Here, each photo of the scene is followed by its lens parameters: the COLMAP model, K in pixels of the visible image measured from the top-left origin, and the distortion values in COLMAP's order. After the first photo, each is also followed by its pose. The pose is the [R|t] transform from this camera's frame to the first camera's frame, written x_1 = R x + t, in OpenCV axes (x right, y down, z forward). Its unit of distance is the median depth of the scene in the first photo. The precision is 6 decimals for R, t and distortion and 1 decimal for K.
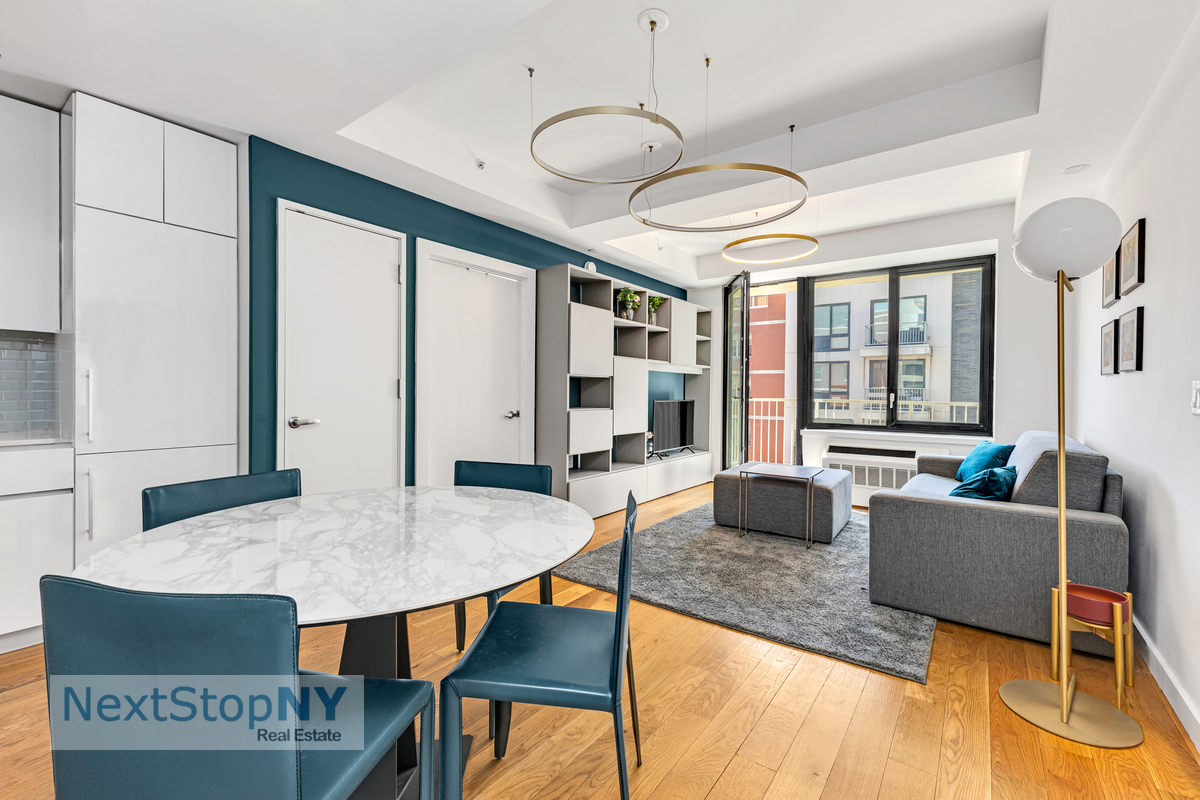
lens RADIAL K [[507.4, 0, 599.4], [0, 507.4, 397.3], [0, 0, 1]] dist [0.001145, -0.000058]
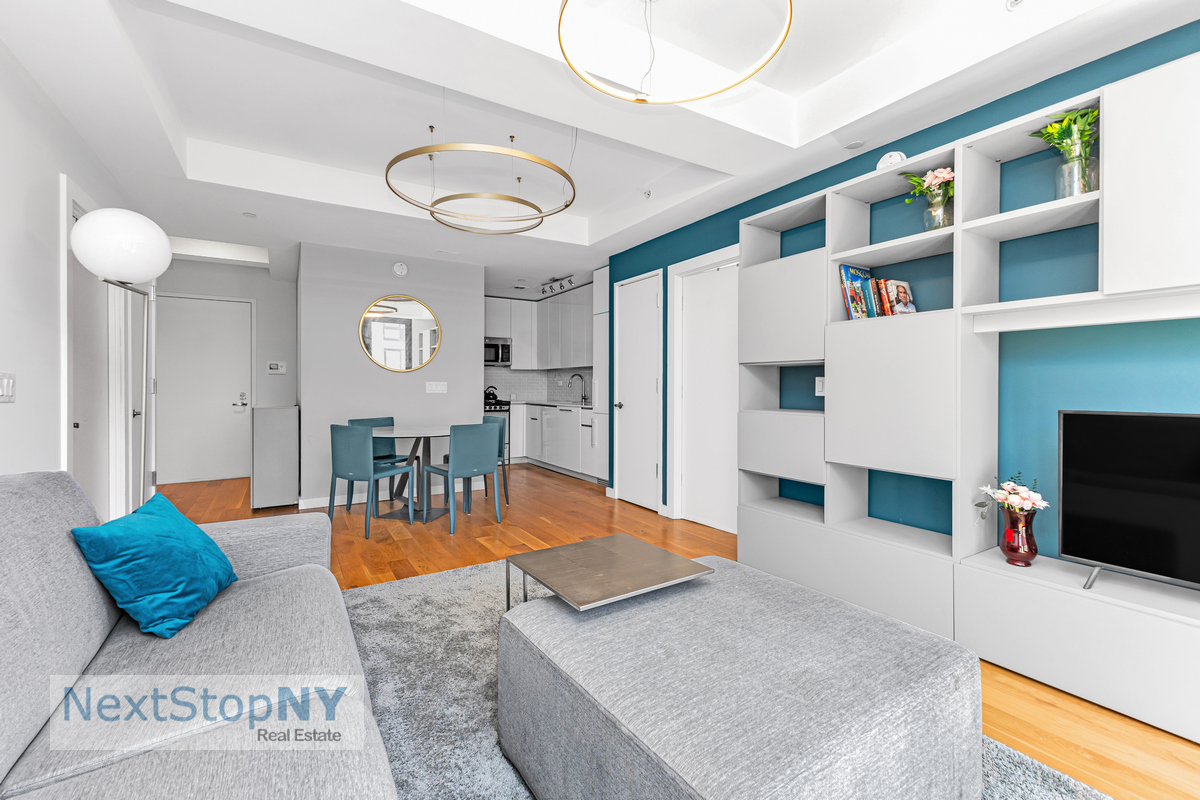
lens RADIAL K [[509.2, 0, 600.6], [0, 509.2, 395.1], [0, 0, 1]] dist [-0.000014, -0.000006]
pose [[-0.354631, 0.004002, -0.934998, 0.879463], [-0.003512, 0.999978, 0.005612, -0.003259], [0.935000, 0.005273, -0.354609, 1.292891]]
